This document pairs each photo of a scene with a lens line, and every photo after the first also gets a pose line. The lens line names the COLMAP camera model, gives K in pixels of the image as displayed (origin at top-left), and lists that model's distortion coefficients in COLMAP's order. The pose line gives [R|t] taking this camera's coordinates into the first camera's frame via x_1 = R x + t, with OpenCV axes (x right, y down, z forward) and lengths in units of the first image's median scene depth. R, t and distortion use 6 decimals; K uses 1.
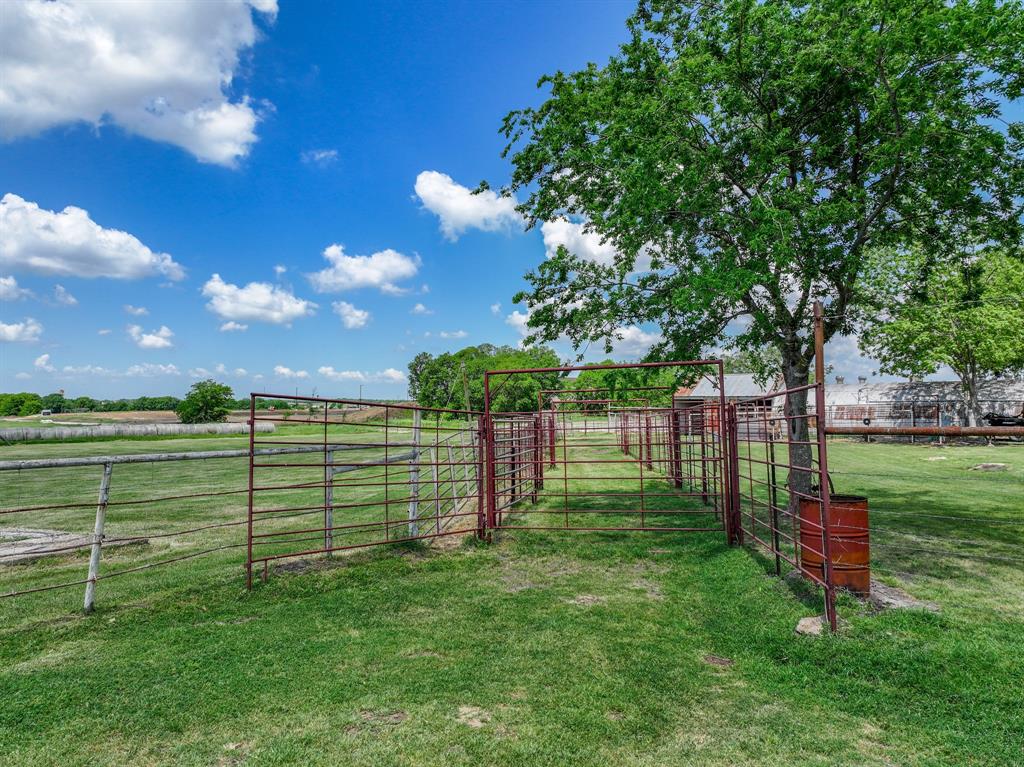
lens RADIAL K [[727.2, 0, 512.0], [0, 727.2, 383.5], [0, 0, 1]] dist [0.014928, 0.004203]
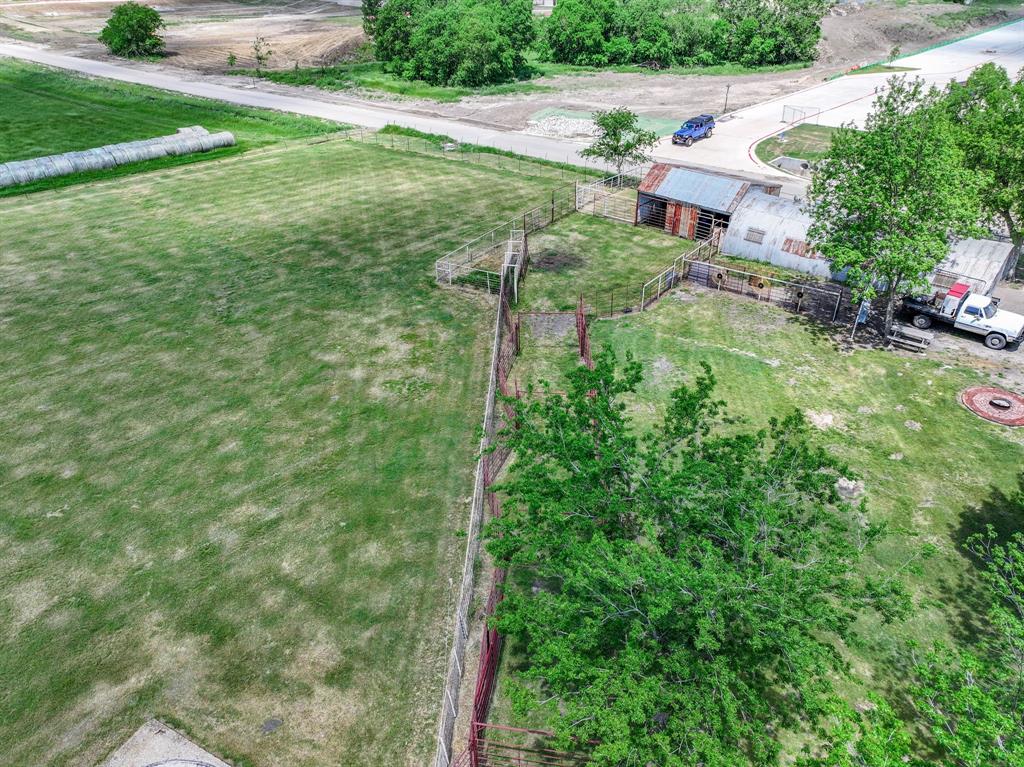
lens RADIAL K [[727.2, 0, 512.0], [0, 727.2, 383.5], [0, 0, 1]] dist [0.014928, 0.004203]
pose [[0.999449, -0.015146, 0.029518, 0.007399], [-0.003397, 0.838329, 0.545154, -0.134761], [-0.033003, -0.544954, 0.837816, 0.009388]]
